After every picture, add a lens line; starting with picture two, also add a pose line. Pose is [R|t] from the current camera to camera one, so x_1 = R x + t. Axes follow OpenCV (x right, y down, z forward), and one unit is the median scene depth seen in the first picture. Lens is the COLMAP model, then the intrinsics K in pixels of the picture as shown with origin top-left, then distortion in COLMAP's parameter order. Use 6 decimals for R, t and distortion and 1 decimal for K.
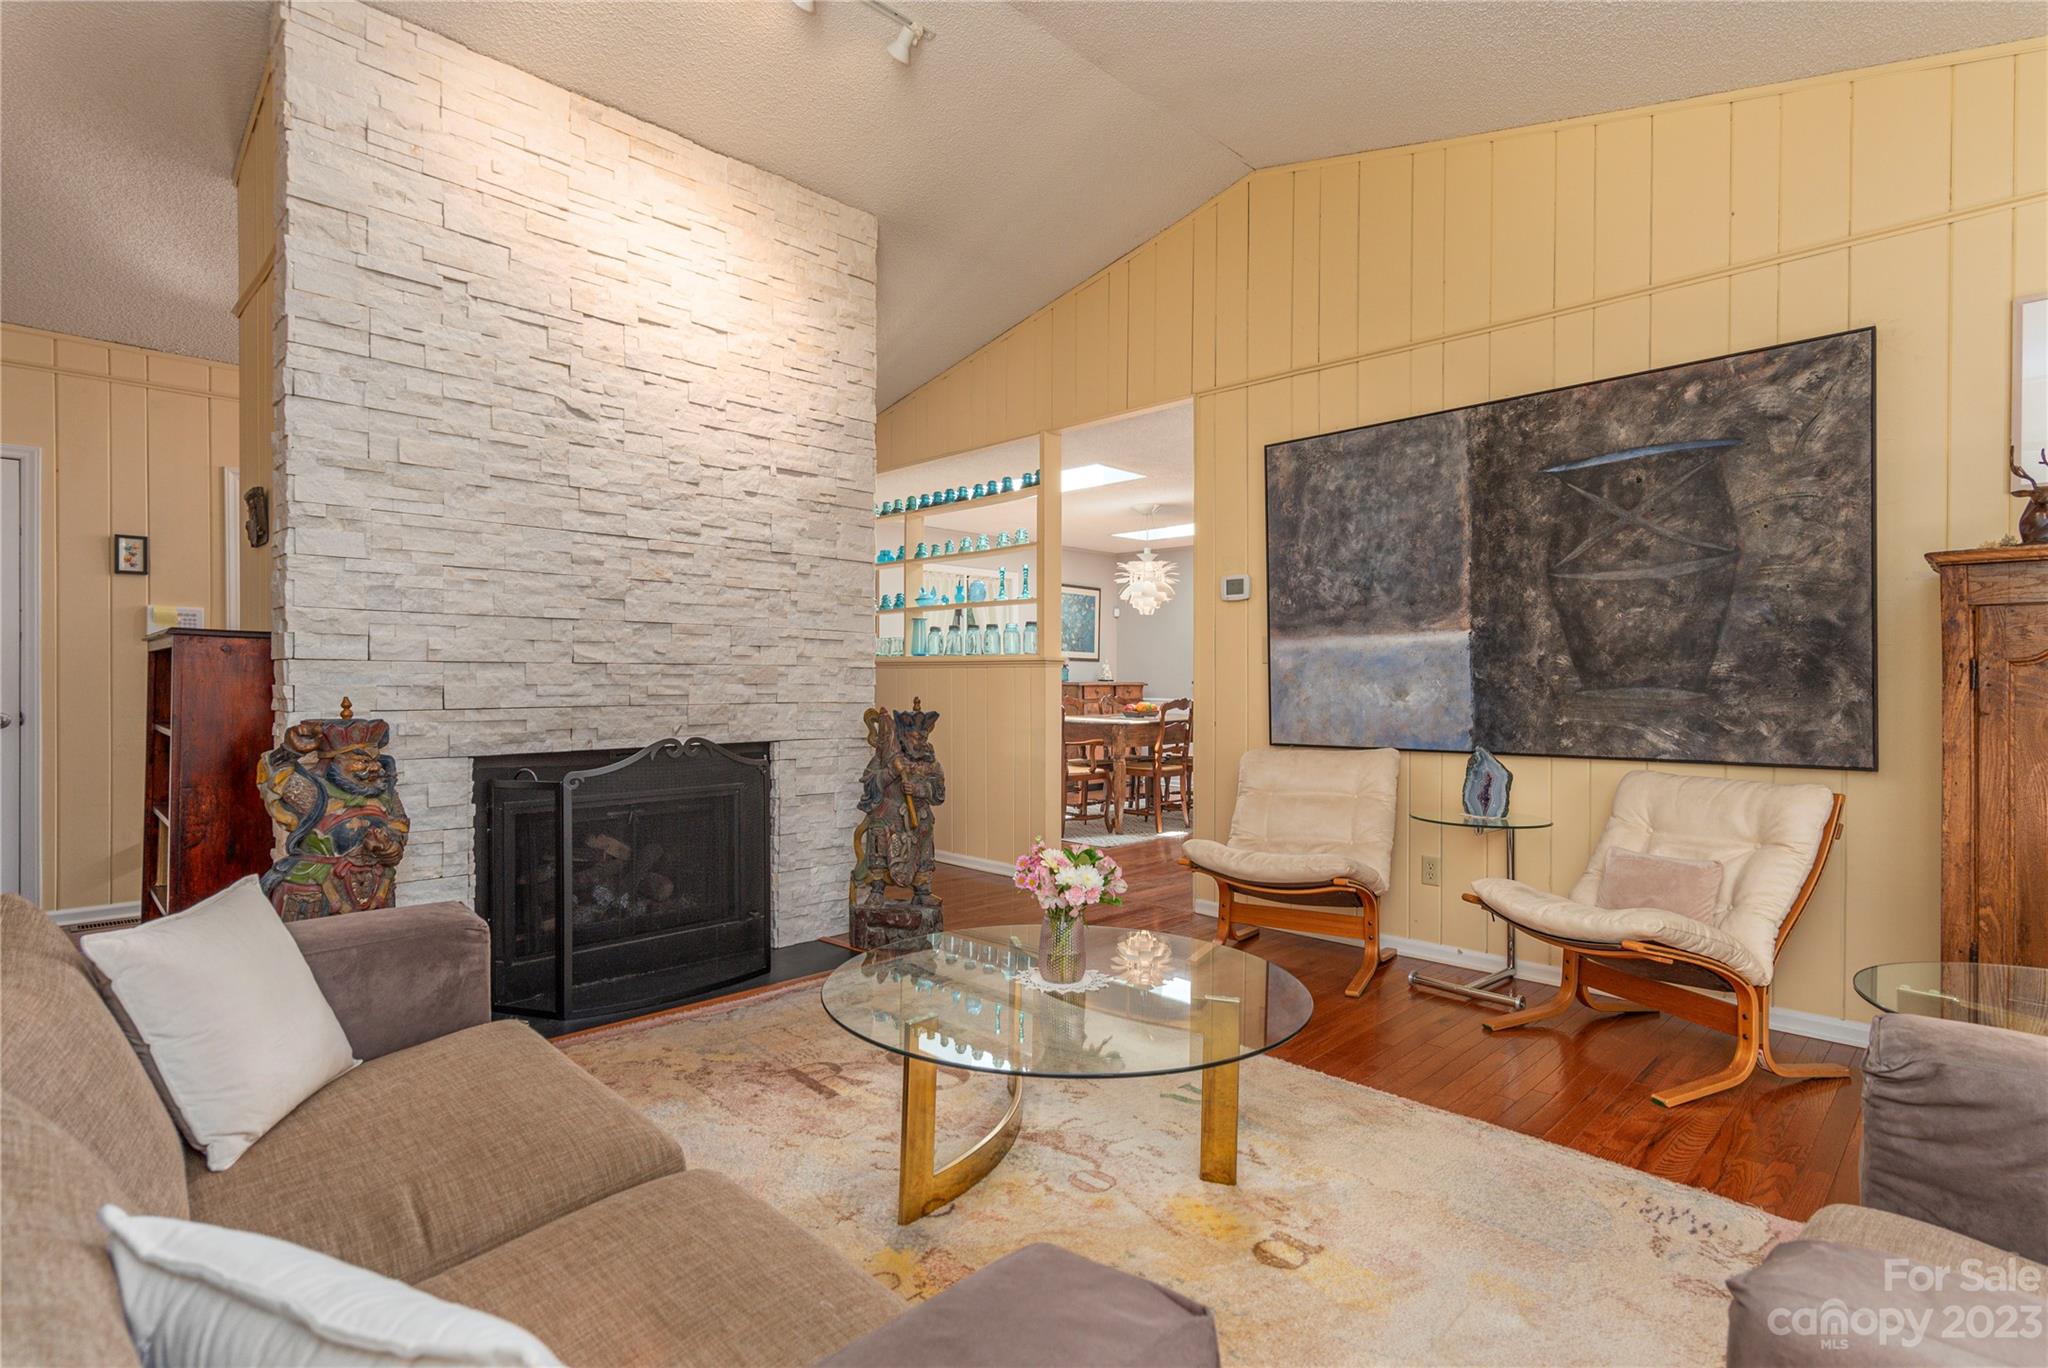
lens RADIAL K [[998.2, 0, 1024.0], [0, 998.2, 684.0], [0, 0, 1]] dist [-0.002012, 0.000350]
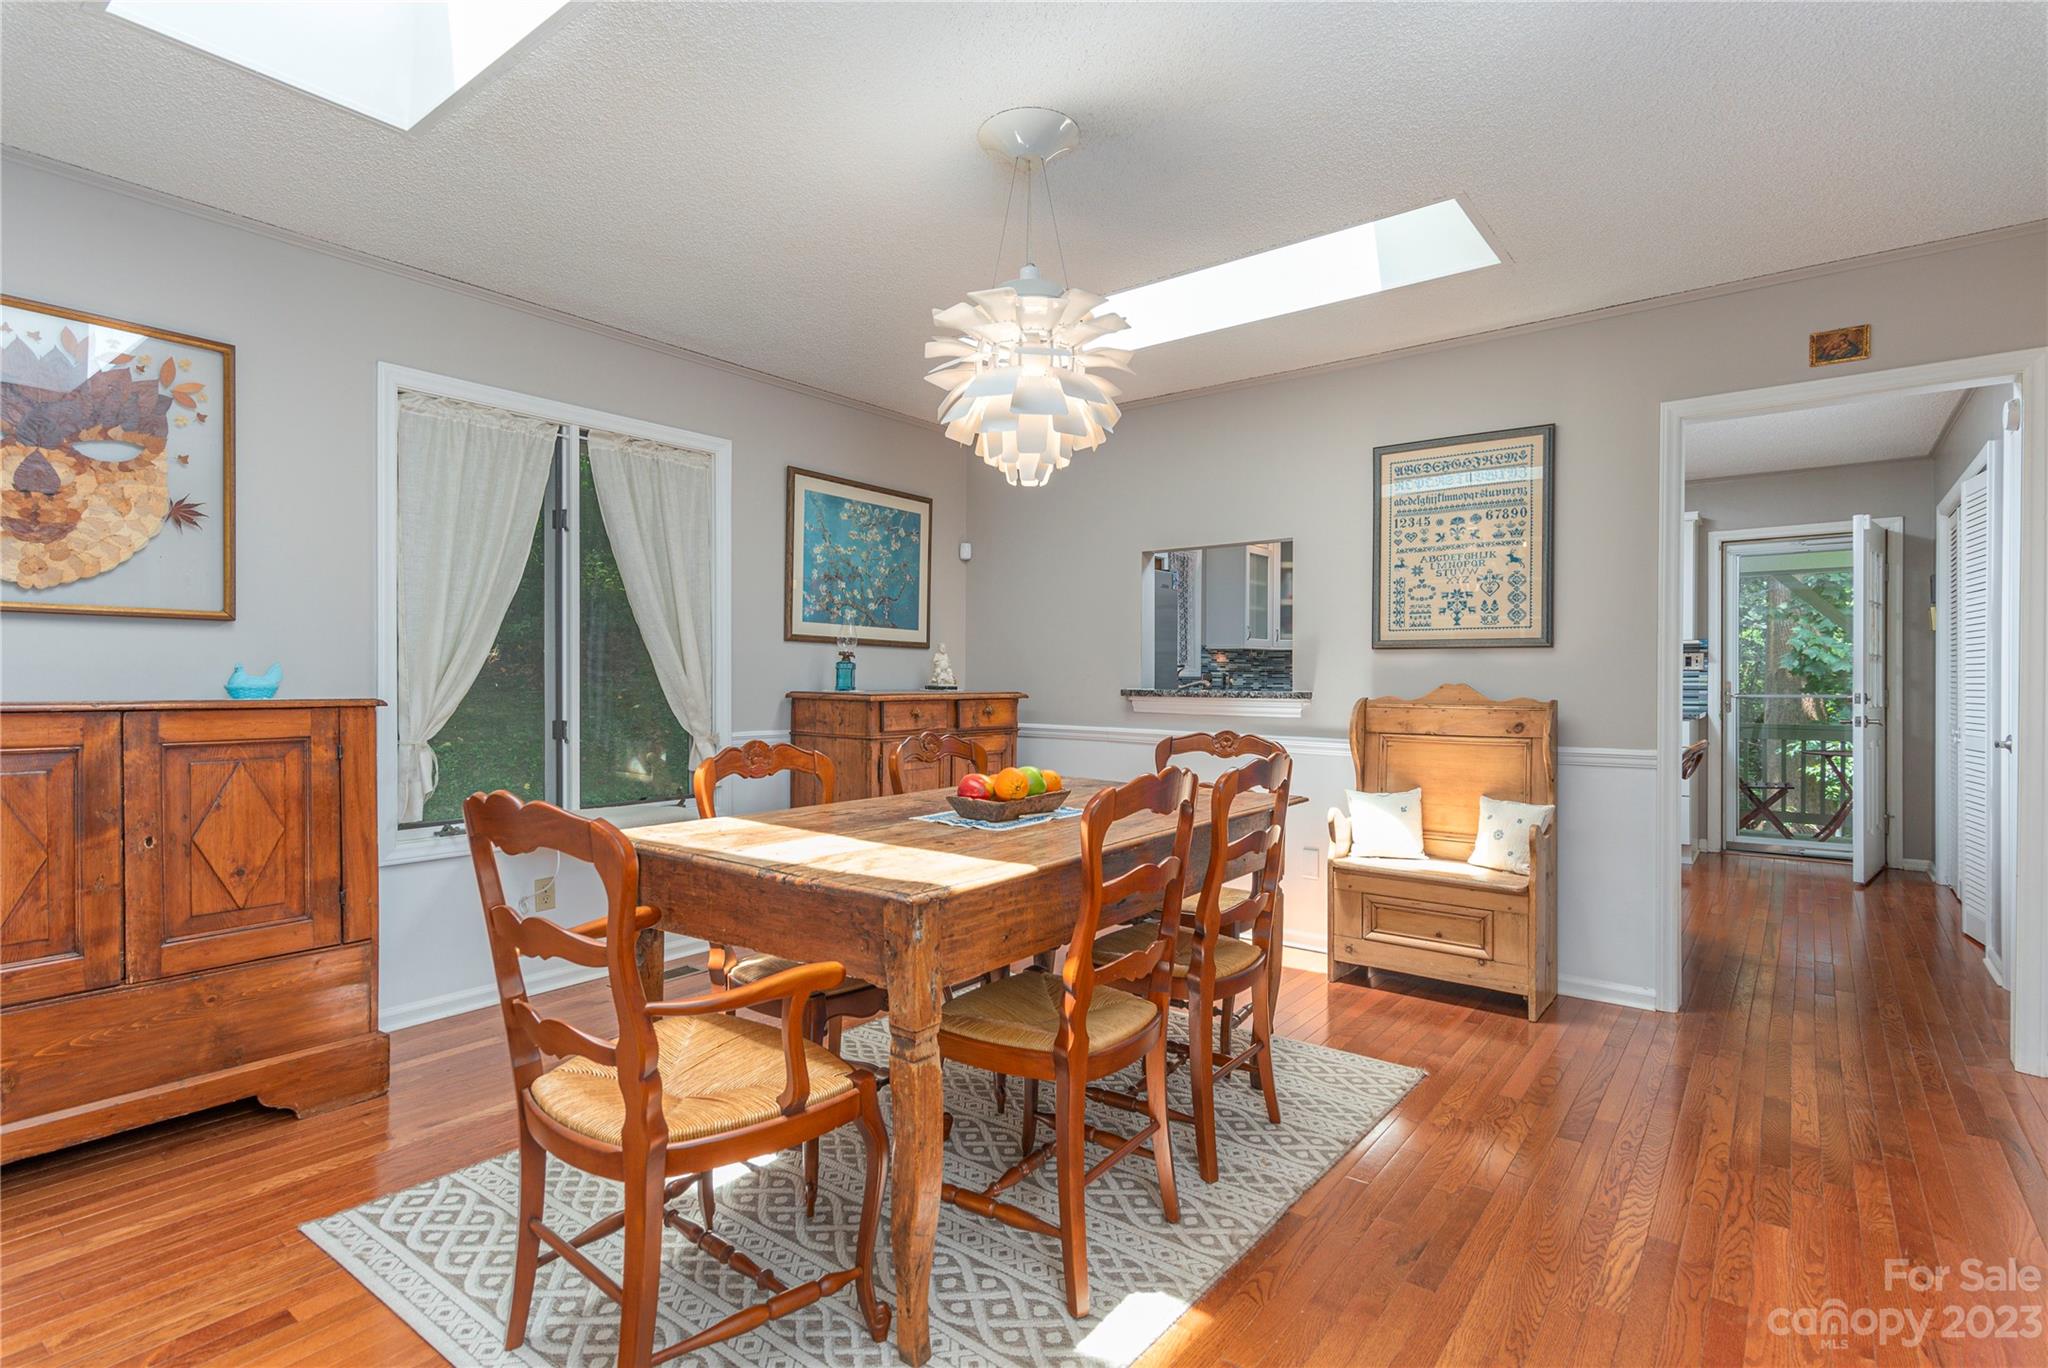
lens RADIAL K [[1004.9, 0, 1024.0], [0, 1004.9, 684.0], [0, 0, 1]] dist [0.001113, 0.000331]
pose [[0.992473, -0.001141, 0.122455, 0.163075], [0.001096, 0.999999, 0.000436, -0.014569], [-0.122455, -0.000298, 0.992474, 1.350178]]
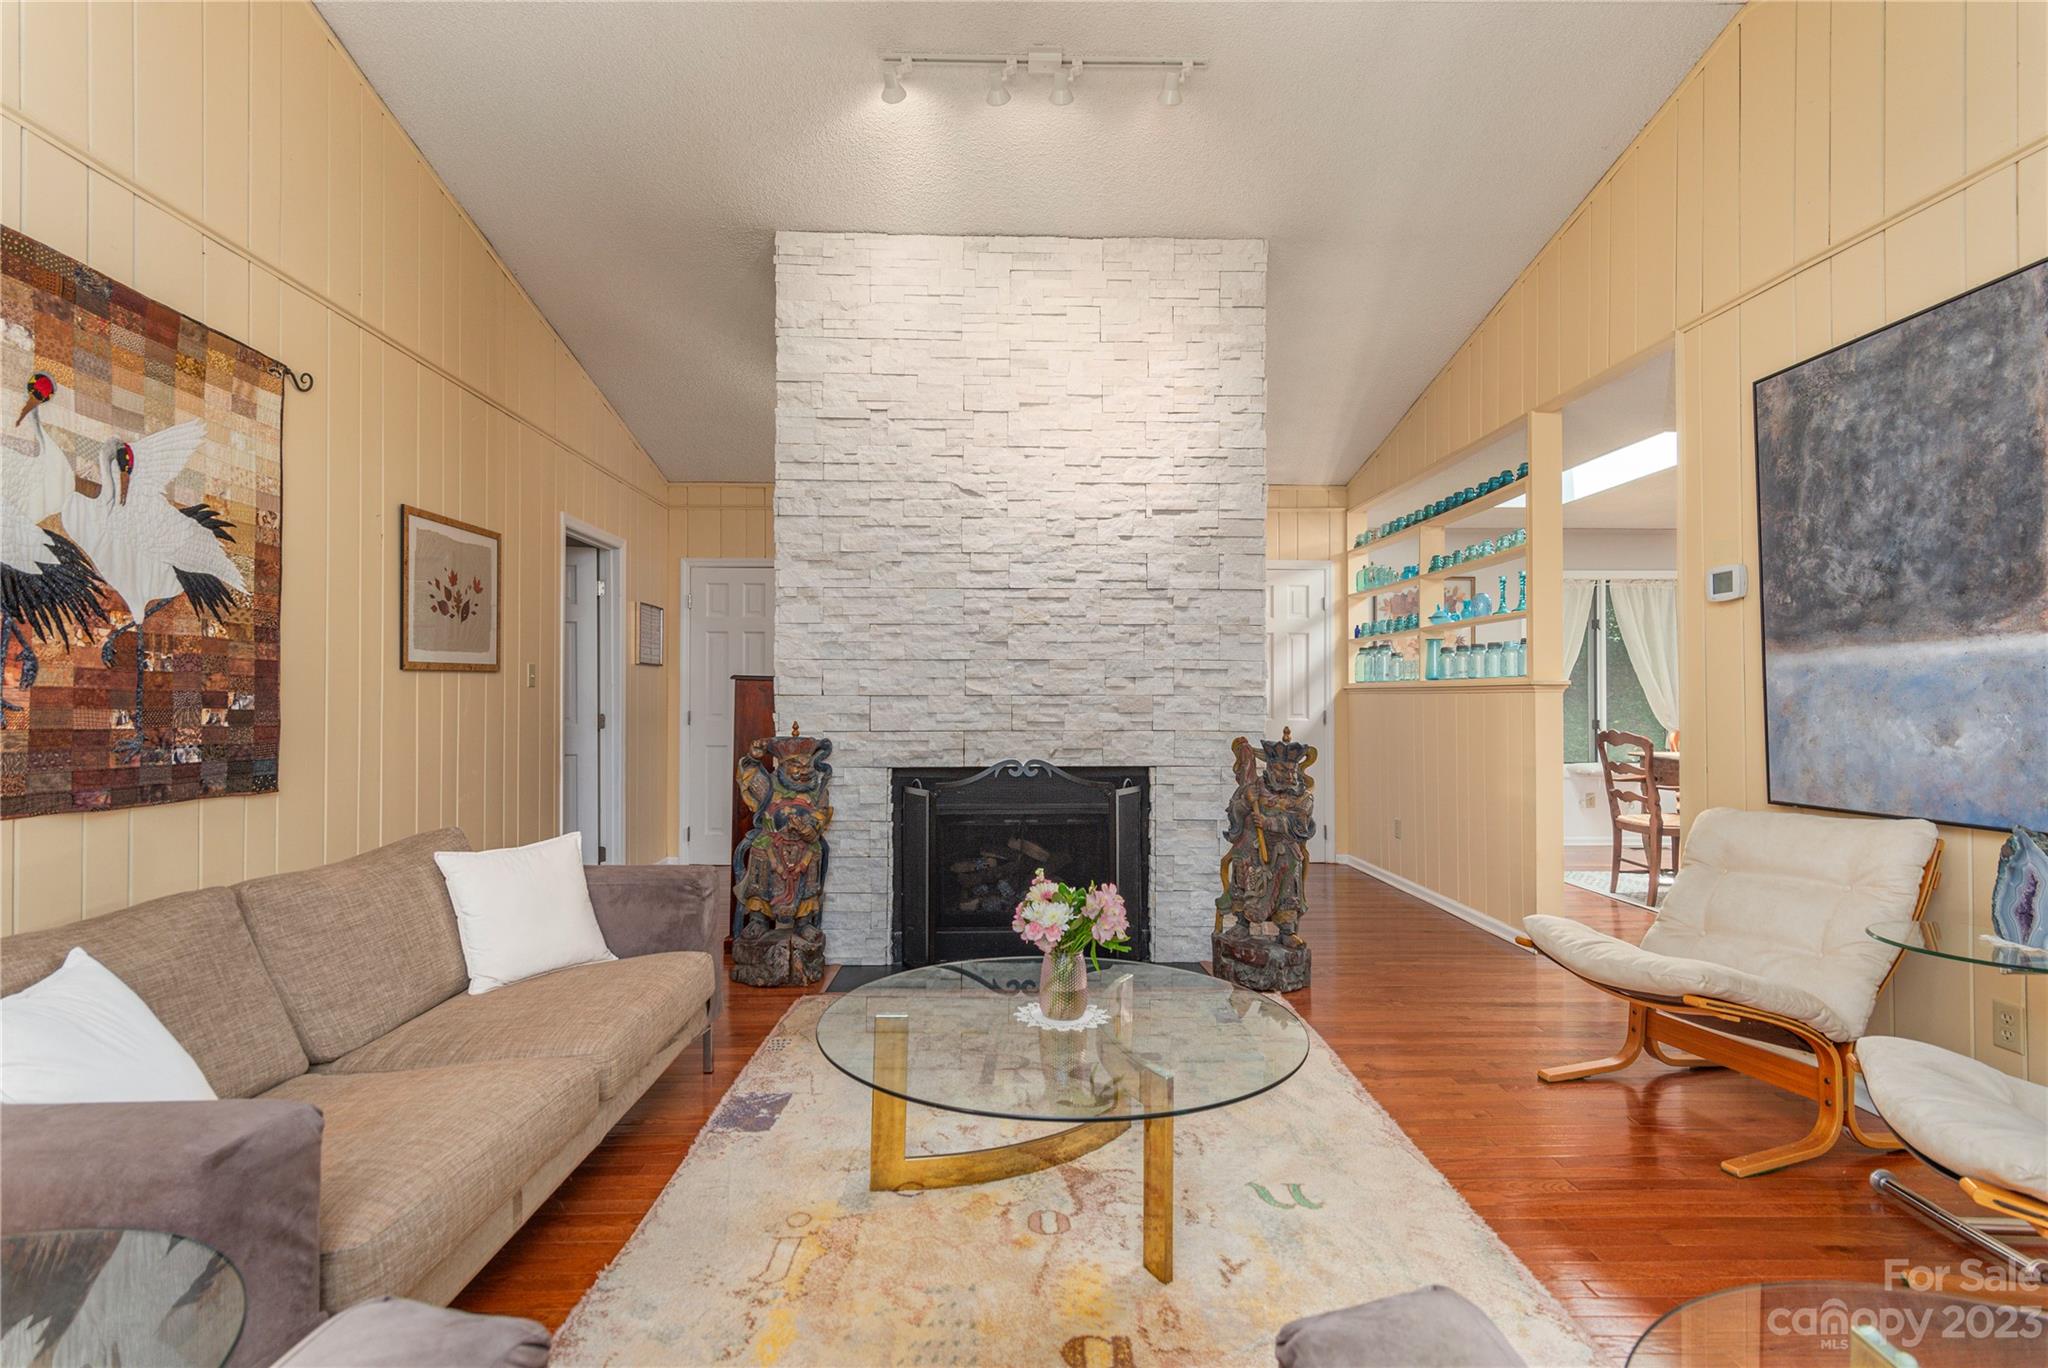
lens RADIAL K [[1004.9, 0, 1024.0], [0, 1004.9, 684.0], [0, 0, 1]] dist [0.001113, 0.000331]
pose [[0.720454, -0.012898, -0.693383, 0.406319], [-0.001436, 0.999797, -0.020090, -0.009101], [0.693501, 0.015470, 0.720289, 0.138225]]
